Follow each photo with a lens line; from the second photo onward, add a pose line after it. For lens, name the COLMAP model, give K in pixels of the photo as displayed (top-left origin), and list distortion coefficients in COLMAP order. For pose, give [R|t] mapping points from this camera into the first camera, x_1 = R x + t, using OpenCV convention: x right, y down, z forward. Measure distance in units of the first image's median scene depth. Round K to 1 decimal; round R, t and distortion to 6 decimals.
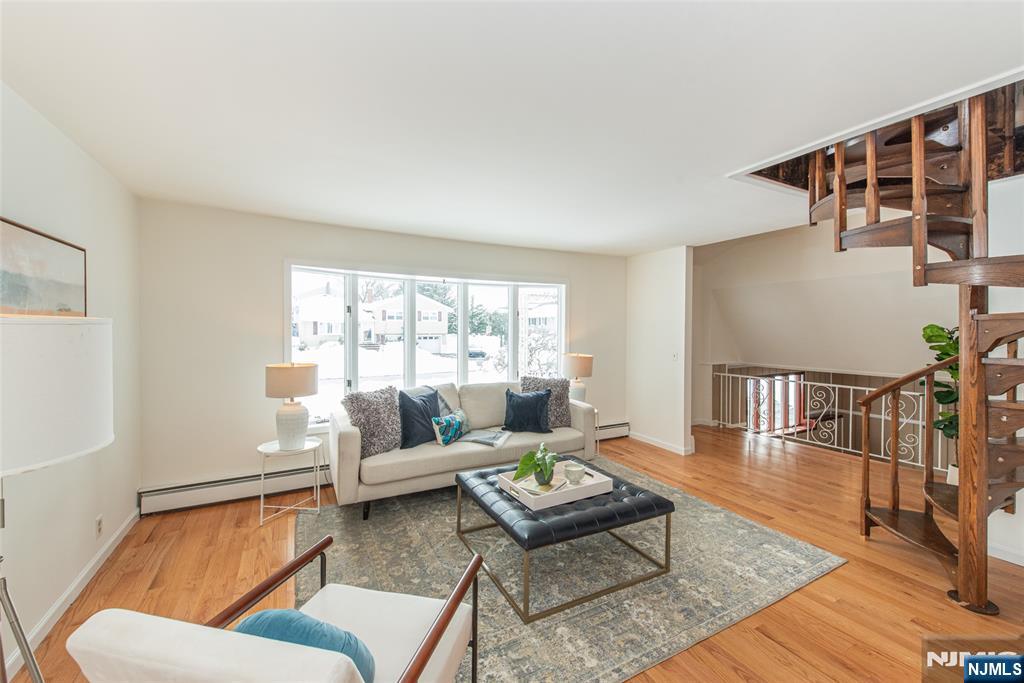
lens RADIAL K [[407.3, 0, 512.4], [0, 407.3, 337.8], [0, 0, 1]] dist [0.001858, -0.002665]
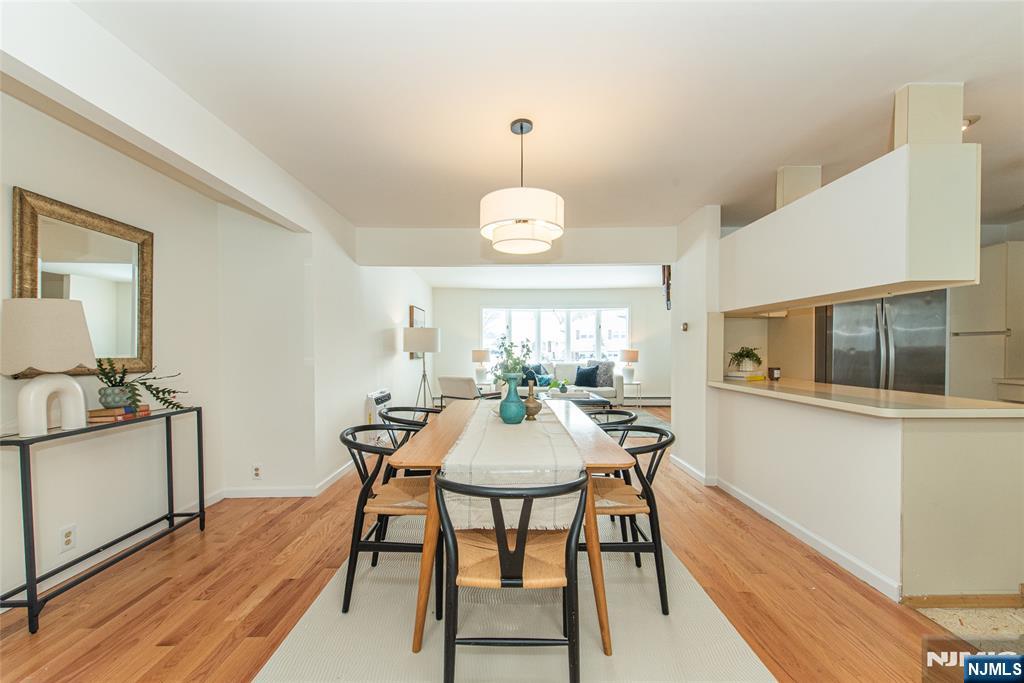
lens RADIAL K [[407.3, 0, 507.1], [0, 407.3, 349.4], [0, 0, 1]] dist [0.001858, -0.002665]
pose [[0.872891, -0.008403, -0.487844, 0.701500], [-0.002001, 0.999782, -0.020800, 0.096712], [0.487912, 0.019132, 0.872683, -0.955029]]
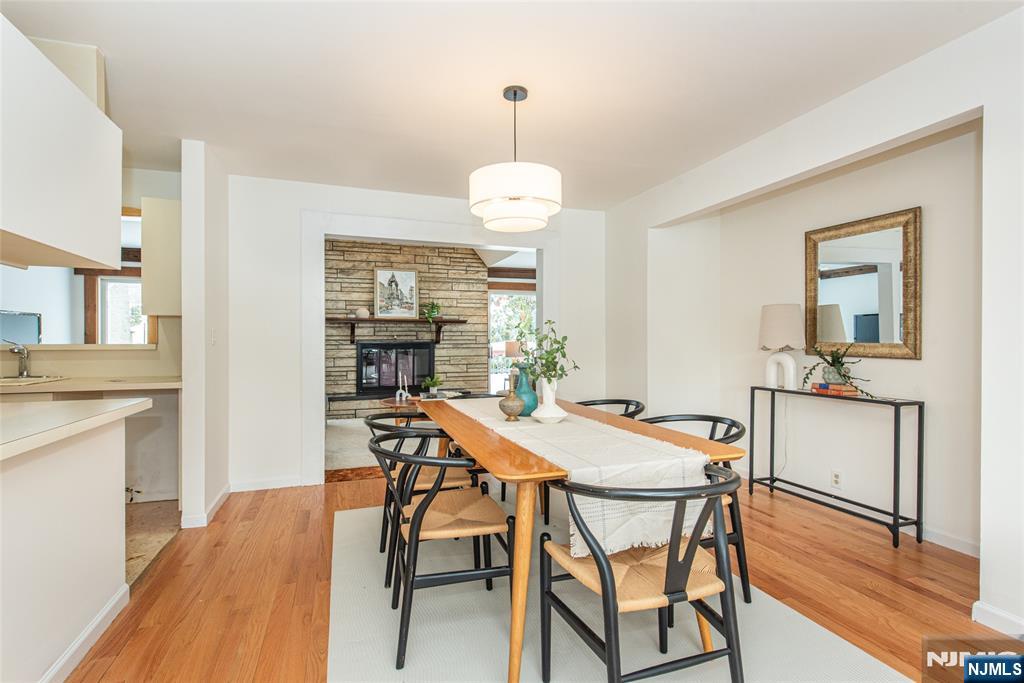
lens RADIAL K [[482.2, 0, 516.9], [0, 482.2, 338.4], [0, 0, 1]] dist [0.014097, -0.000015]
pose [[-0.987842, 0.001120, 0.155460, 0.317664], [0.003763, 0.999853, 0.016707, 0.072675], [-0.155418, 0.017089, -0.987701, 0.250237]]
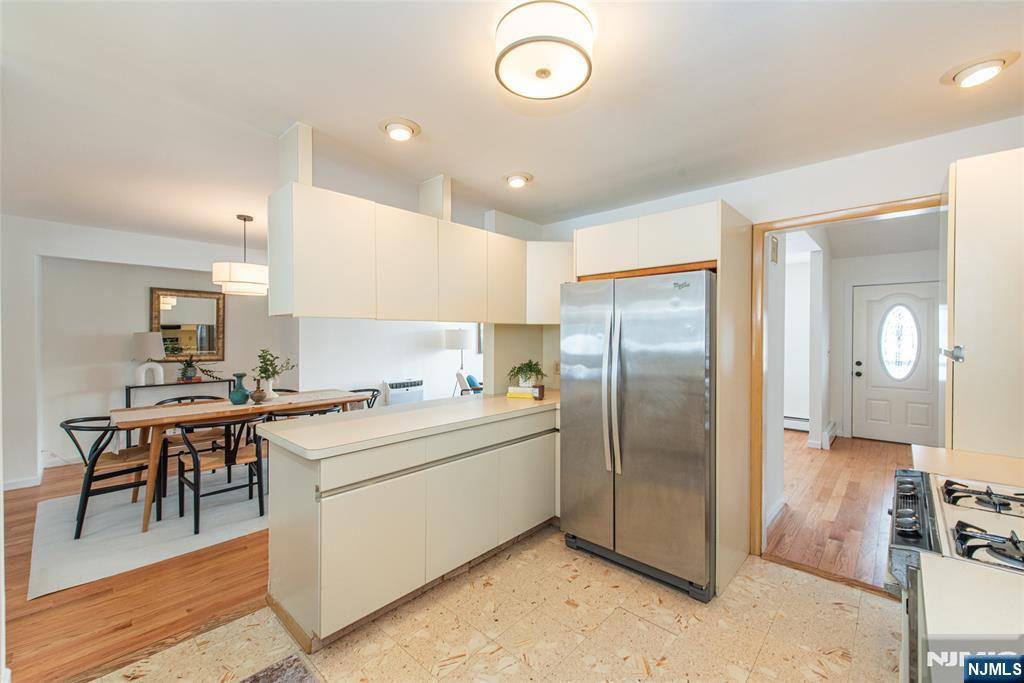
lens RADIAL K [[407.3, 0, 519.1], [0, 407.3, 338.6], [0, 0, 1]] dist [0.001858, -0.002665]
pose [[0.340758, 0.004703, -0.940139, 1.556986], [-0.019803, 0.999802, -0.002177, 0.023938], [0.939942, 0.019359, 0.340784, -0.128558]]
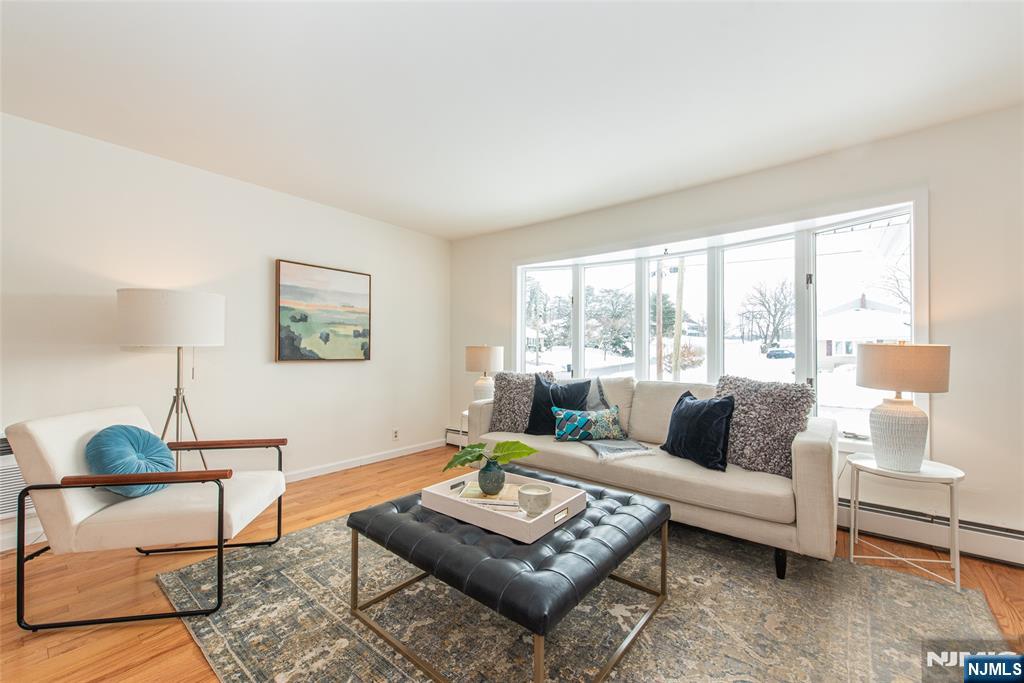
lens RADIAL K [[407.3, 0, 515.8], [0, 407.3, 345.4], [0, 0, 1]] dist [0.001858, -0.002665]
pose [[0.388714, -0.016836, -0.921205, 0.532037], [-0.020325, 0.999433, -0.026842, 0.081347], [0.921134, 0.029157, 0.388151, 0.527630]]
